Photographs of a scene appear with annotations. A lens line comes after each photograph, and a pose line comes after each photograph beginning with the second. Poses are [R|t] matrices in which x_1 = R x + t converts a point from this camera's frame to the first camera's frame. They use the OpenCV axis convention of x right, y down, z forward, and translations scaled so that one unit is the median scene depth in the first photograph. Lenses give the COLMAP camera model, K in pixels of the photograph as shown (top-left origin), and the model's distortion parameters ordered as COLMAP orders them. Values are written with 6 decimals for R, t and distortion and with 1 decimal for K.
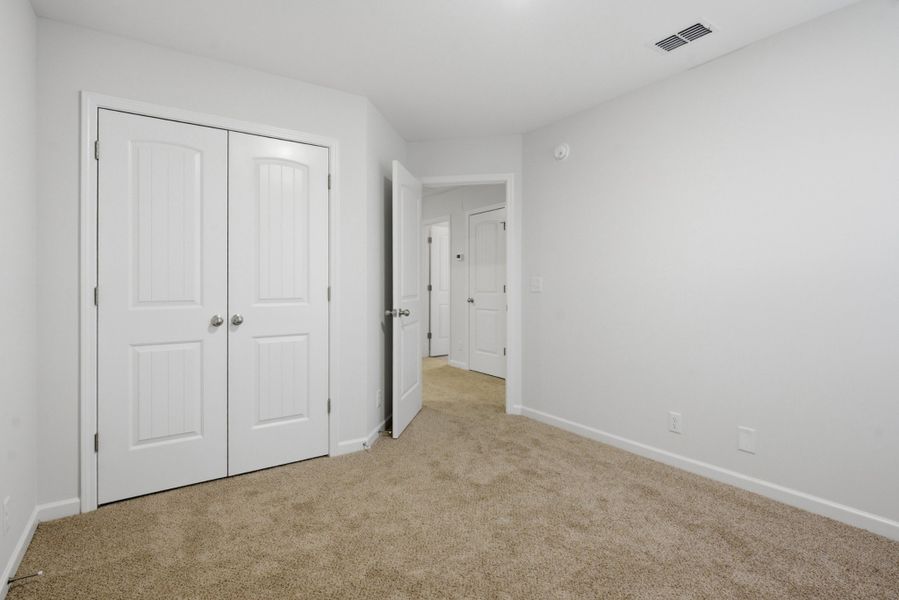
lens RADIAL K [[446.3, 0, 456.7], [0, 446.3, 284.7], [0, 0, 1]] dist [0.000050, -0.000294]
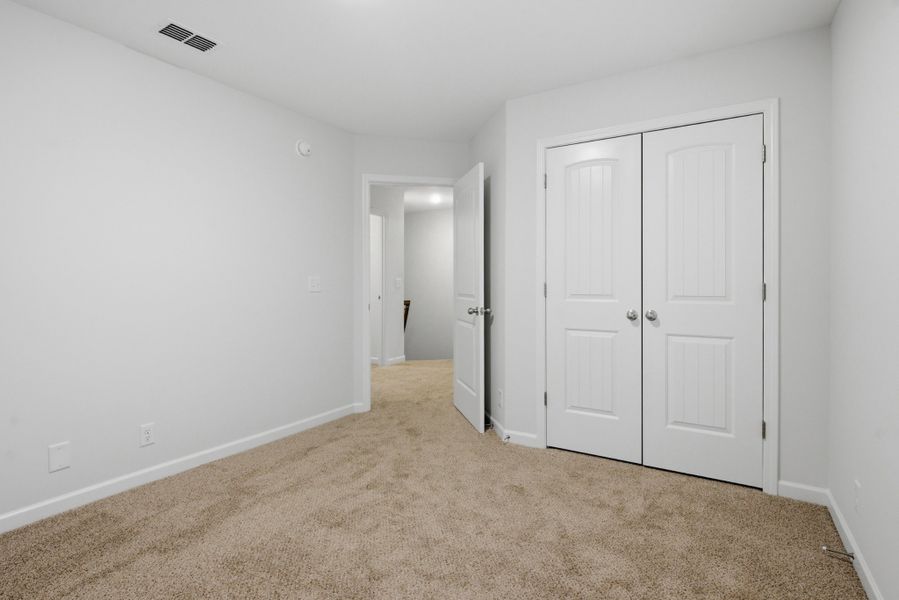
lens RADIAL K [[446.3, 0, 456.7], [0, 446.3, 284.7], [0, 0, 1]] dist [0.000050, -0.000294]
pose [[0.403067, 0.005056, -0.915156, 0.310510], [0.003182, 0.999971, 0.006927, -0.000346], [0.915165, -0.005704, 0.403039, 0.214134]]
